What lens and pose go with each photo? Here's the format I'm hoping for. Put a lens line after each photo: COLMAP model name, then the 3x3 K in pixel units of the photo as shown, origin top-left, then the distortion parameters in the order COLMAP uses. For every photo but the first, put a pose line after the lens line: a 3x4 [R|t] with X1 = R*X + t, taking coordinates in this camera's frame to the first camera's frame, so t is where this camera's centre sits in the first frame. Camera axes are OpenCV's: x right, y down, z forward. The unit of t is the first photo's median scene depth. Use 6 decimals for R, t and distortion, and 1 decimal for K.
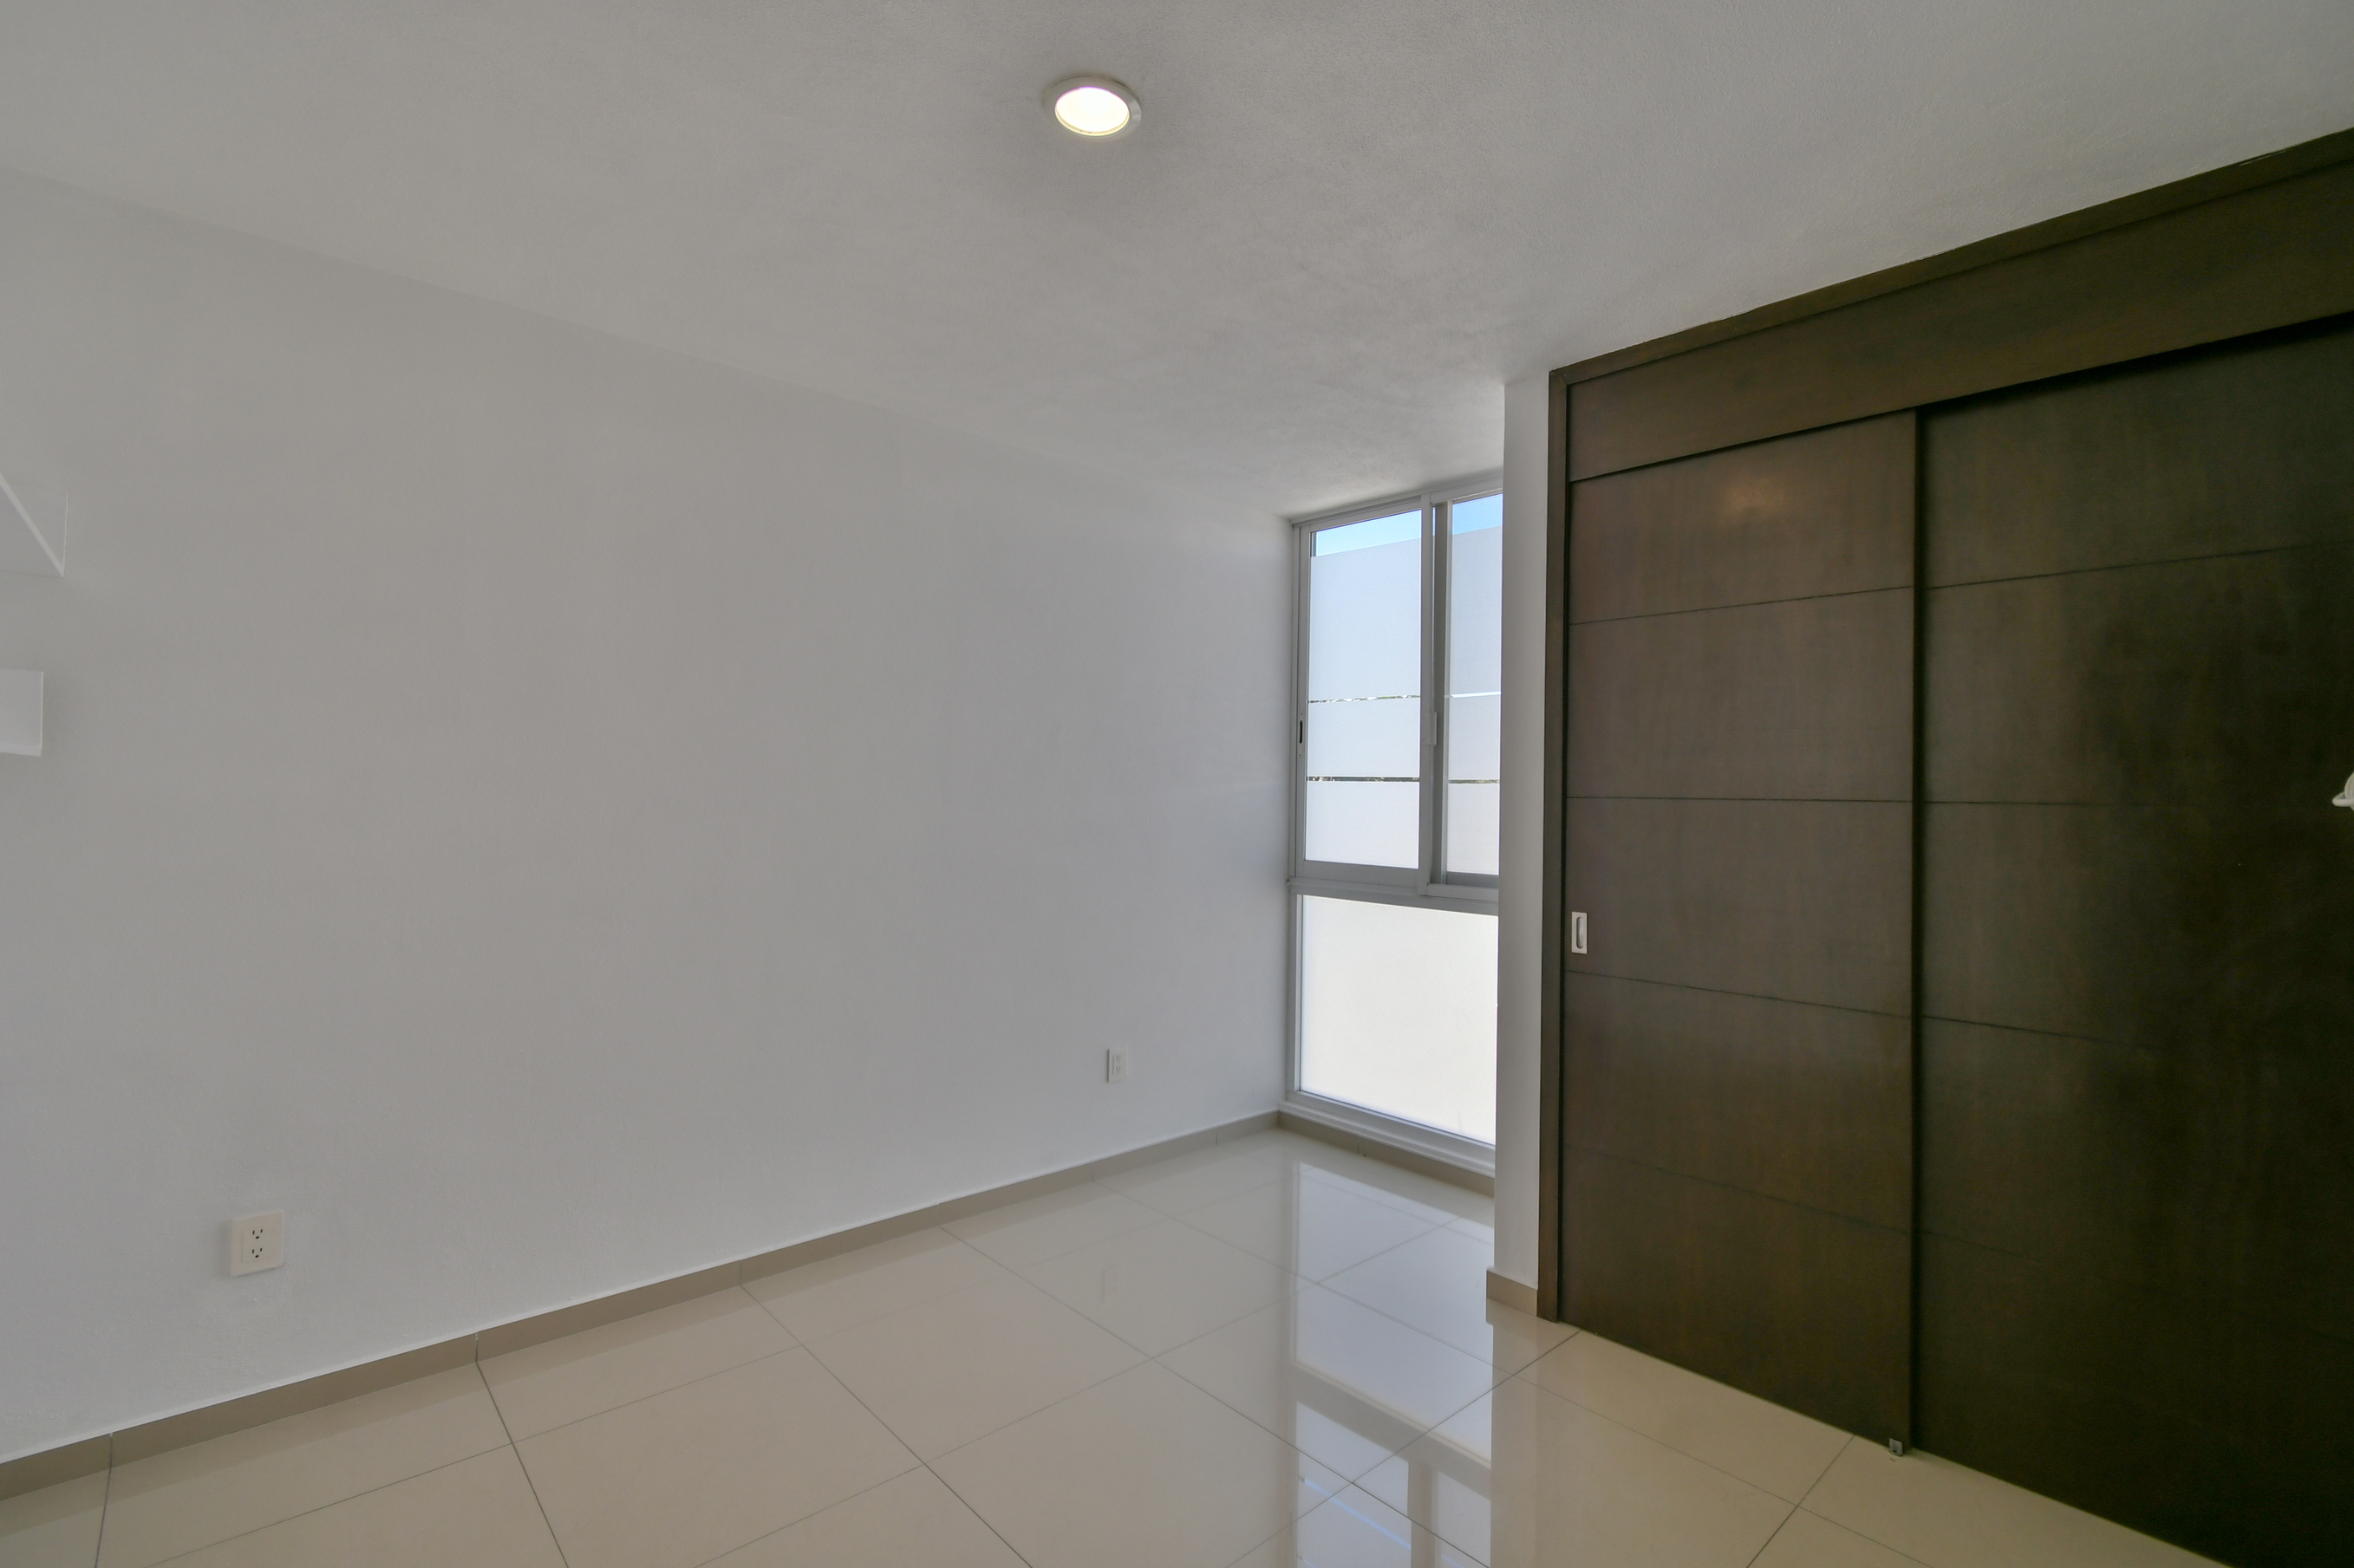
lens RADIAL K [[1032.6, 0, 1183.9], [0, 1032.6, 793.3], [0, 0, 1]] dist [0.007981, -0.004743]
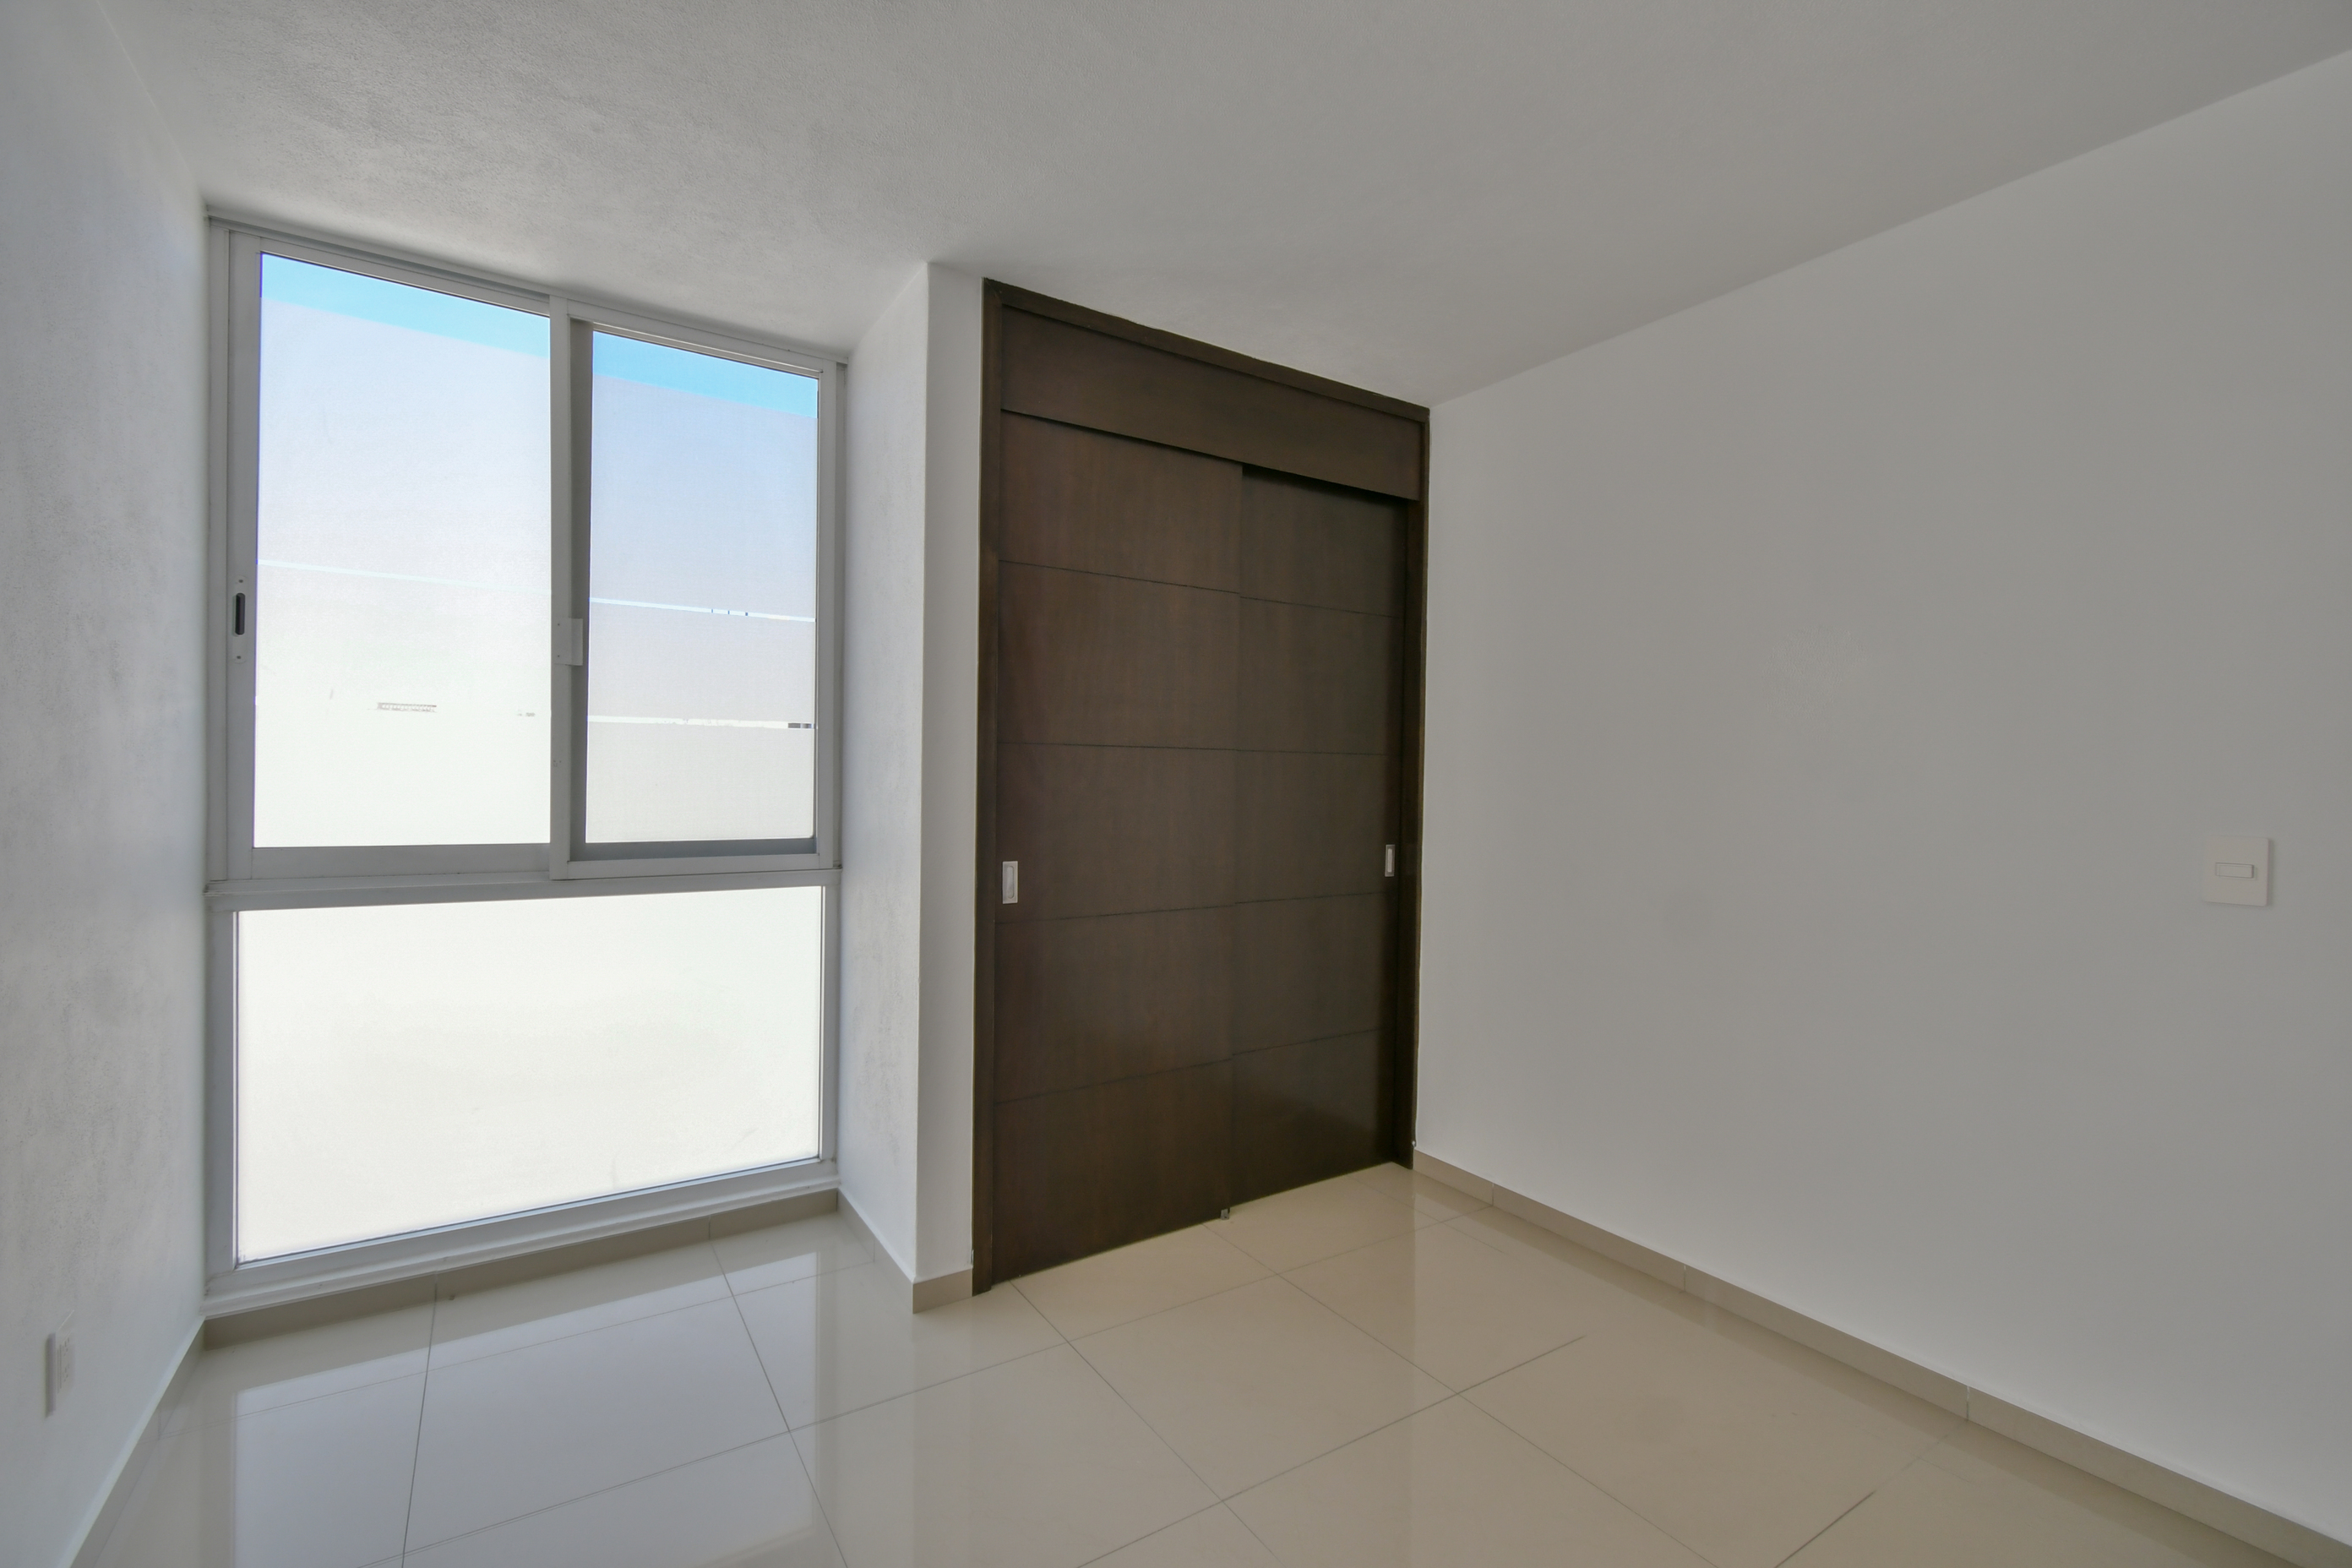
lens RADIAL K [[1031.8, 0, 1181.2], [0, 1031.8, 787.1], [0, 0, 1]] dist [0.007981, -0.004743]
pose [[0.180180, -0.029129, 0.983202, -0.380277], [-0.014667, 0.999371, 0.032296, 0.007951], [-0.983524, -0.020240, 0.179639, 0.466726]]
